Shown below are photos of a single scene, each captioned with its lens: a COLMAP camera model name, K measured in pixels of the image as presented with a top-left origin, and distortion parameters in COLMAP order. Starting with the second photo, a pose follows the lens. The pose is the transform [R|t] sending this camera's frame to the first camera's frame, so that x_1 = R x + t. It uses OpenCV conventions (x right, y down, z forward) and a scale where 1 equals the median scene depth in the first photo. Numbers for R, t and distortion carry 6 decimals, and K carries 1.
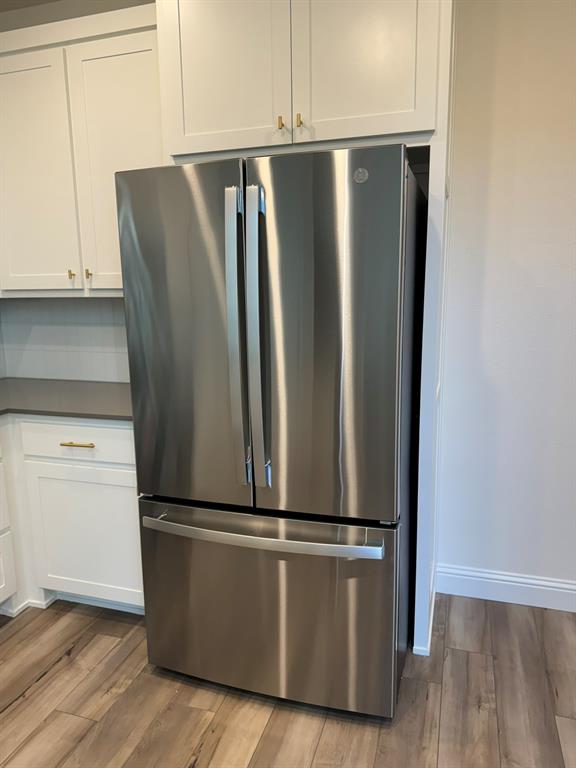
lens RADIAL K [[551.4, 0, 288.0], [0, 551.4, 384.0], [0, 0, 1]] dist [0.003662, -0.007314]
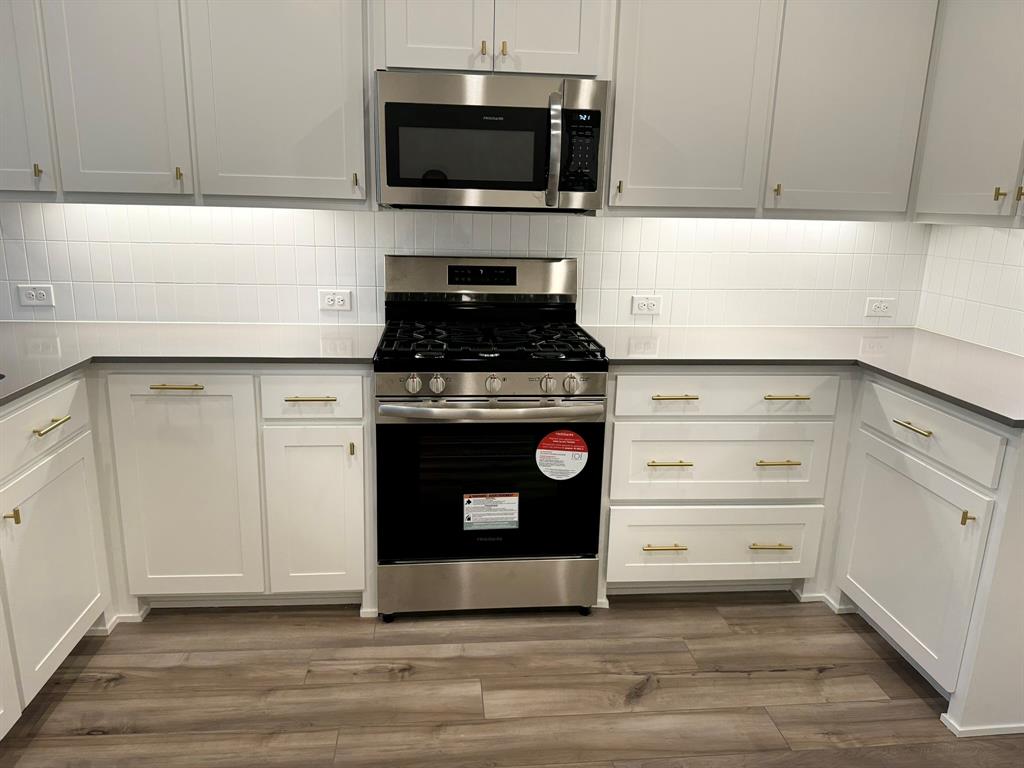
lens RADIAL K [[729.4, 0, 514.1], [0, 729.4, 382.7], [0, 0, 1]] dist [0.126822, -0.195600]
pose [[0.397960, 0.246058, -0.883789, 0.301709], [-0.195989, 0.963922, 0.180117, -0.023815], [0.896223, 0.101534, 0.431827, 0.098508]]
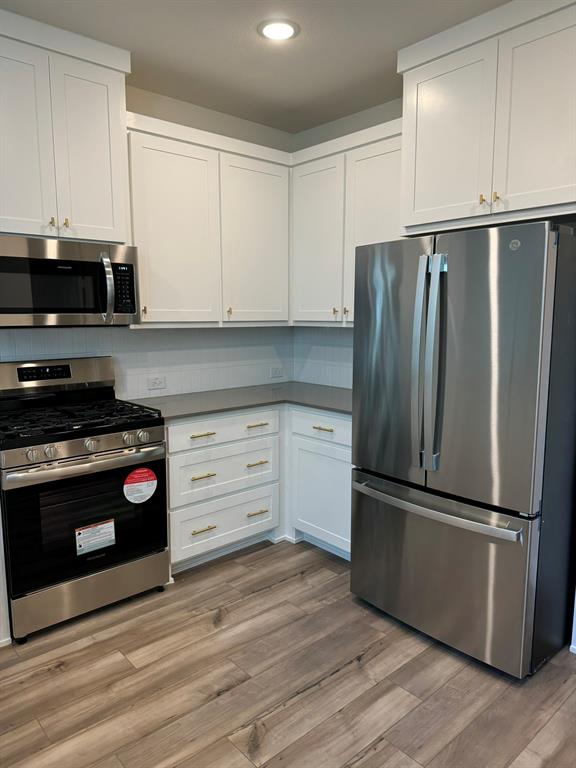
lens RADIAL K [[547.1, 0, 289.7], [0, 547.1, 387.5], [0, 0, 1]] dist [0.126822, -0.195600]
pose [[0.859505, 0.086190, -0.503808, 0.281896], [-0.105053, 0.994425, -0.009100, 0.026442], [0.500215, 0.060748, 0.863768, -0.318075]]
